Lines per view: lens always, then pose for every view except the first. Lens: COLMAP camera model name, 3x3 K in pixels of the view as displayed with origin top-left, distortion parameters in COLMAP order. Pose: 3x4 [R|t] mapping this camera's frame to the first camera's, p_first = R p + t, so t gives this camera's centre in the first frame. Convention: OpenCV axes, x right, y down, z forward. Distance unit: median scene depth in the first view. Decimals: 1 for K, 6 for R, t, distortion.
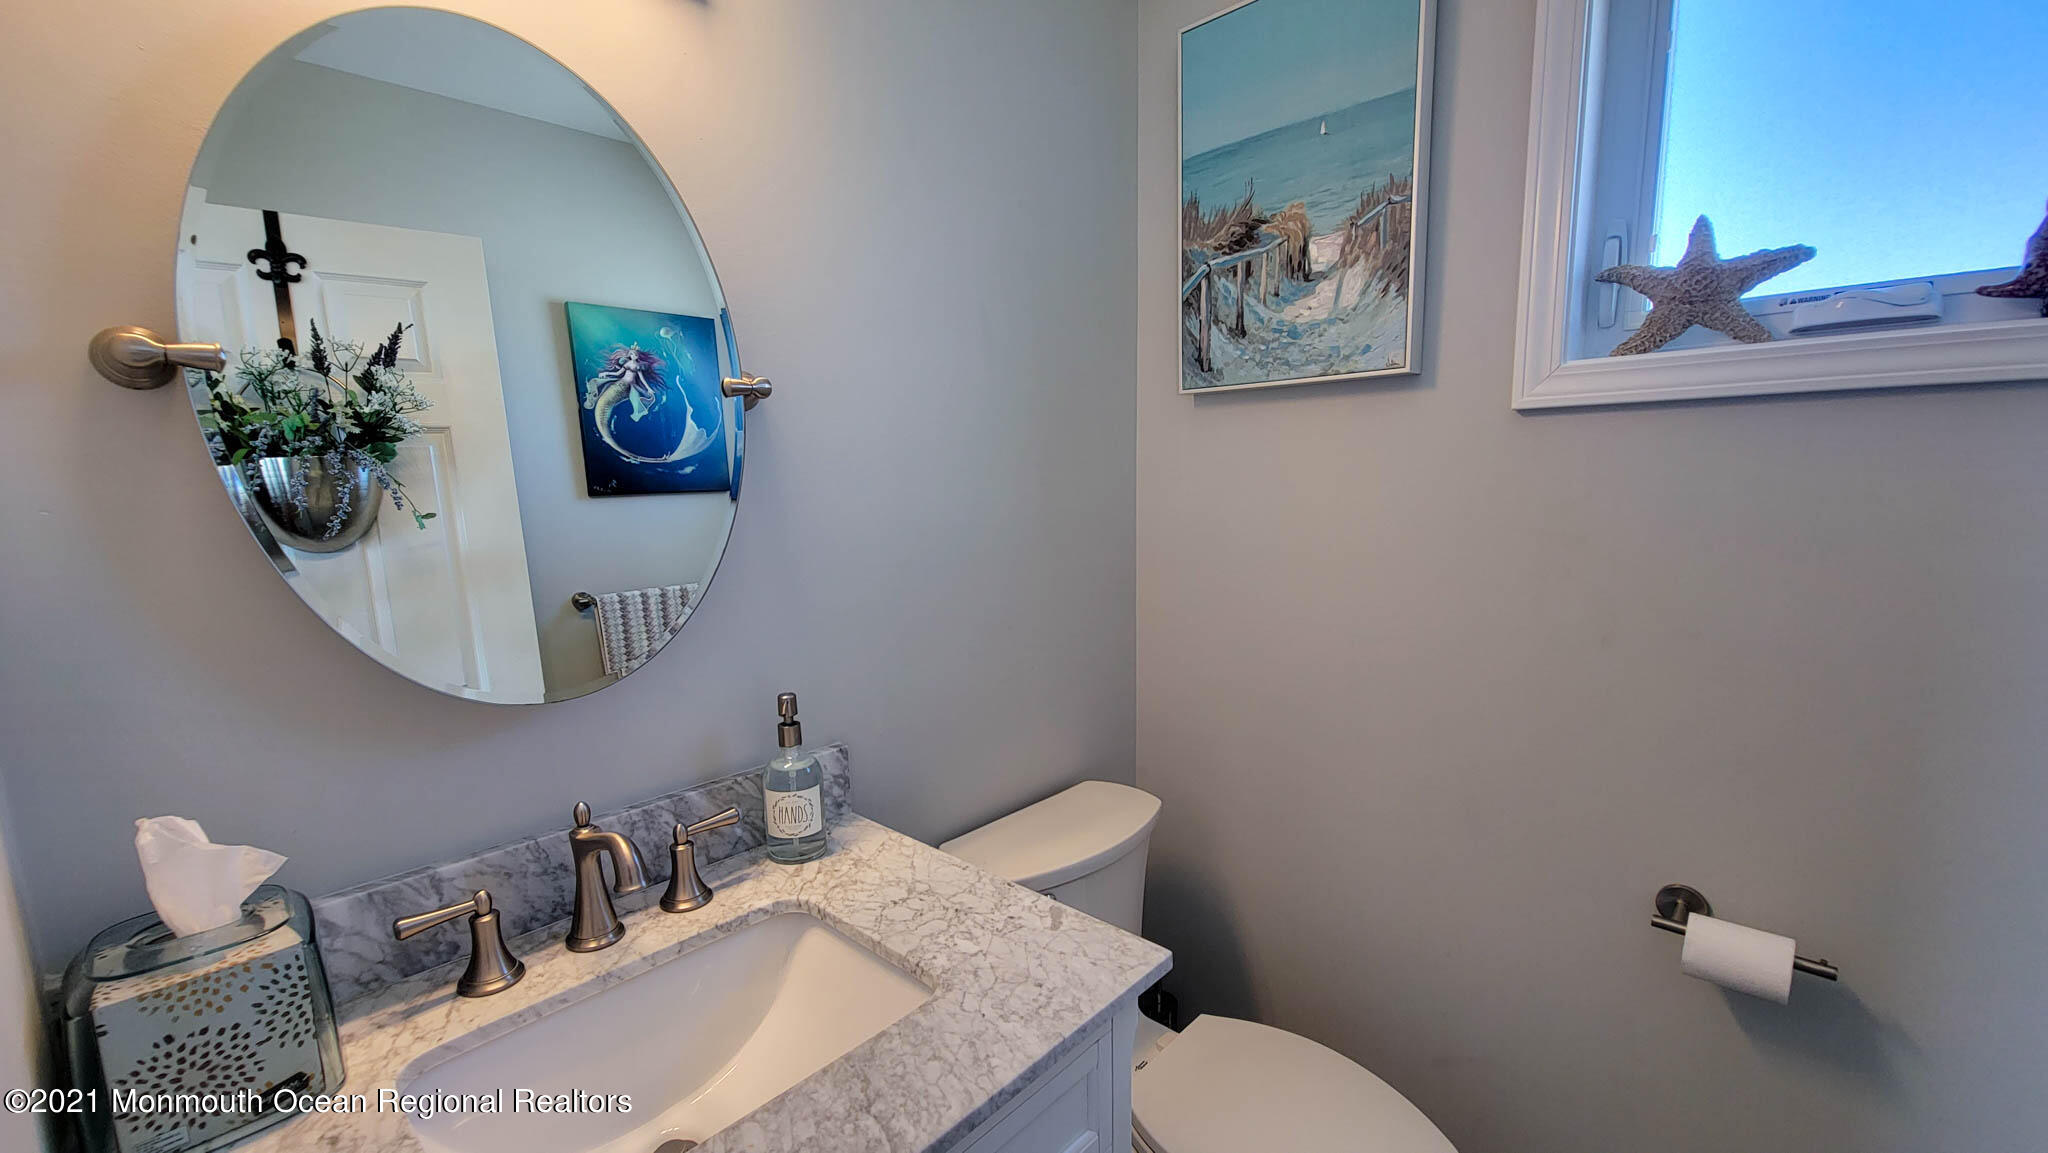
lens RADIAL K [[841.2, 0, 1023.6], [0, 841.2, 576.3], [0, 0, 1]] dist [-0.000957, -0.001698]
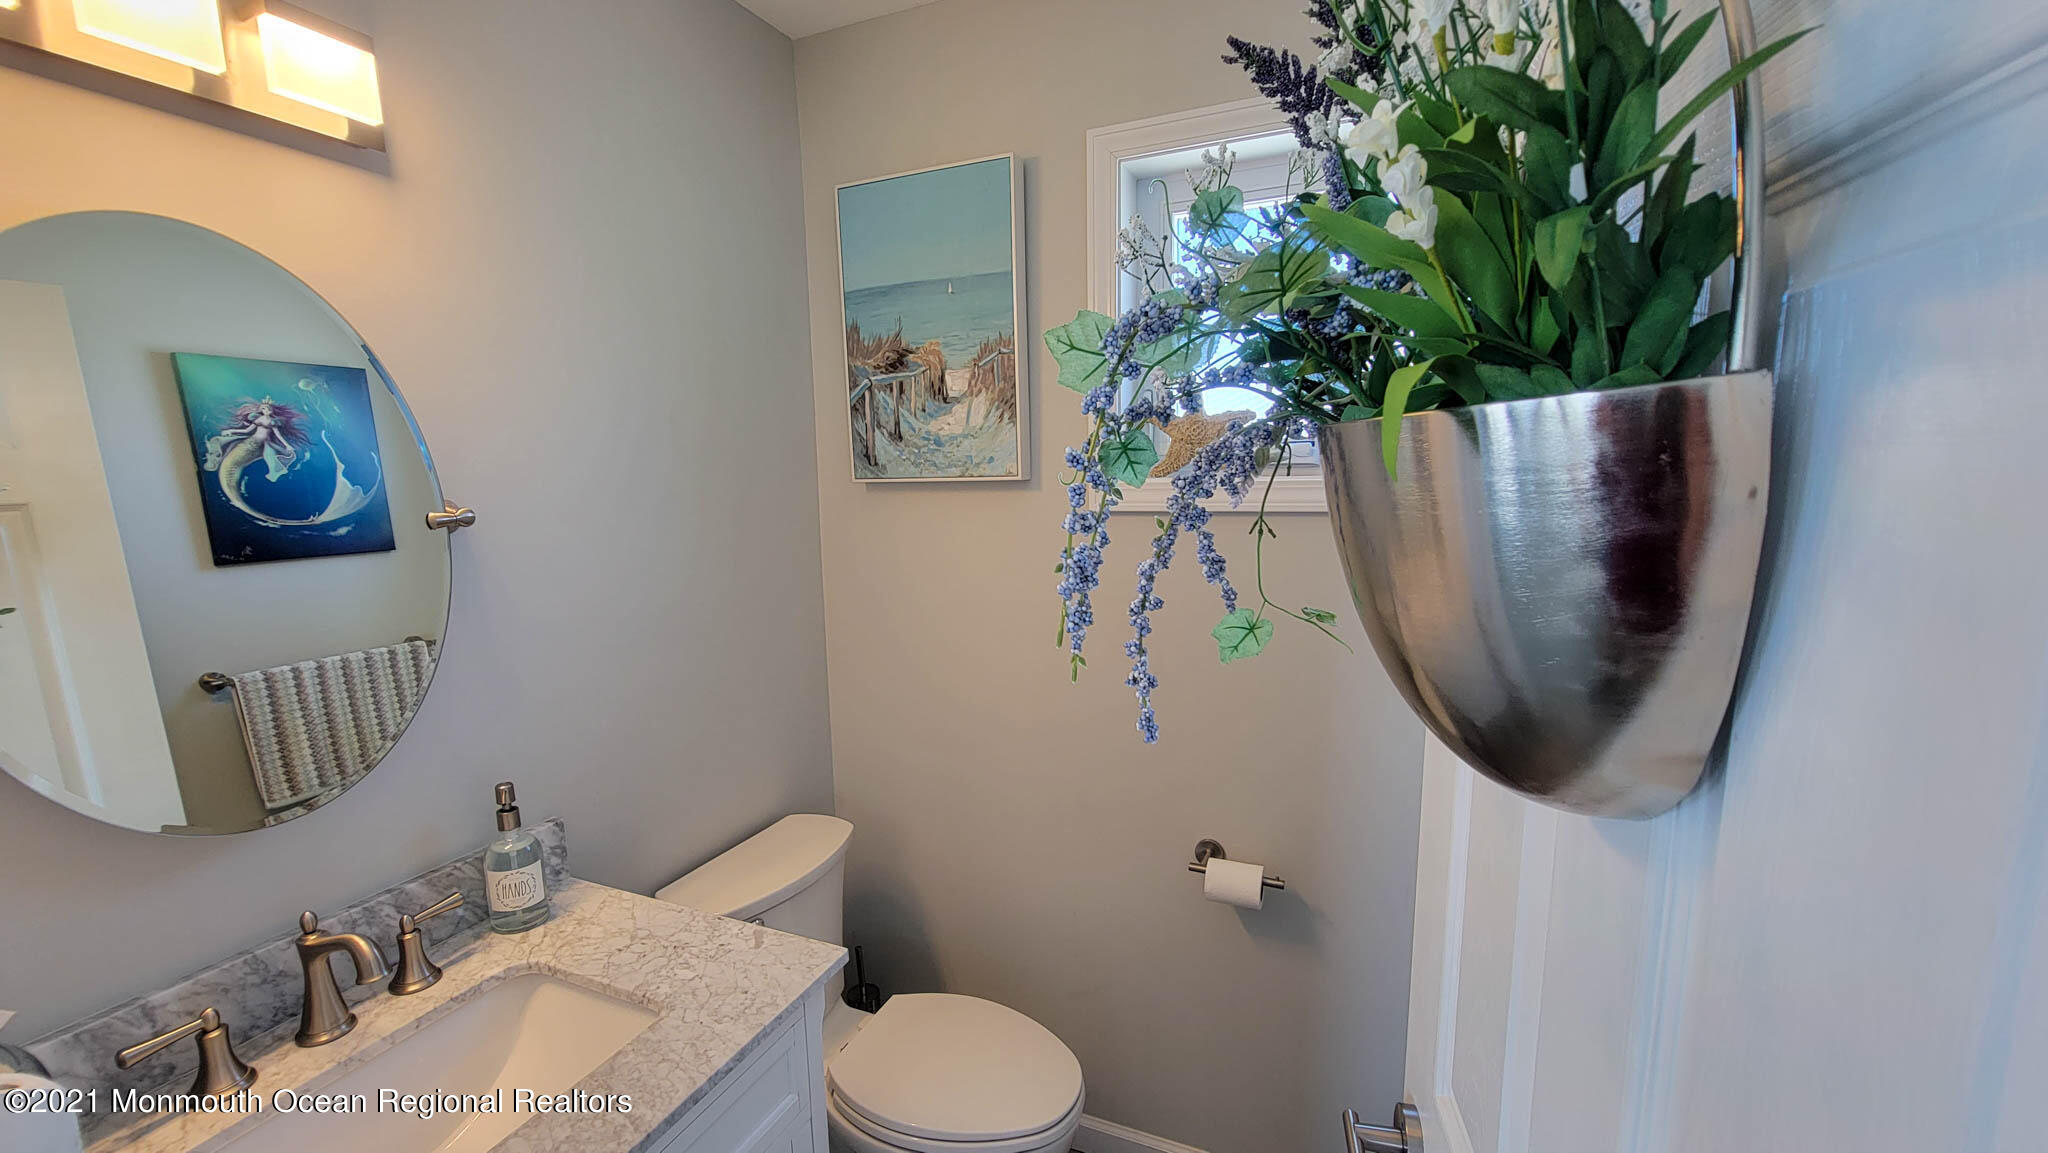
lens RADIAL K [[841.2, 0, 1007.2], [0, 841.2, 581.7], [0, 0, 1]] dist [-0.000957, -0.001698]
pose [[0.948899, -0.048249, 0.311870, 0.020354], [0.046561, 0.998833, 0.012861, -0.112518], [-0.312127, 0.002317, 0.950038, -0.277828]]
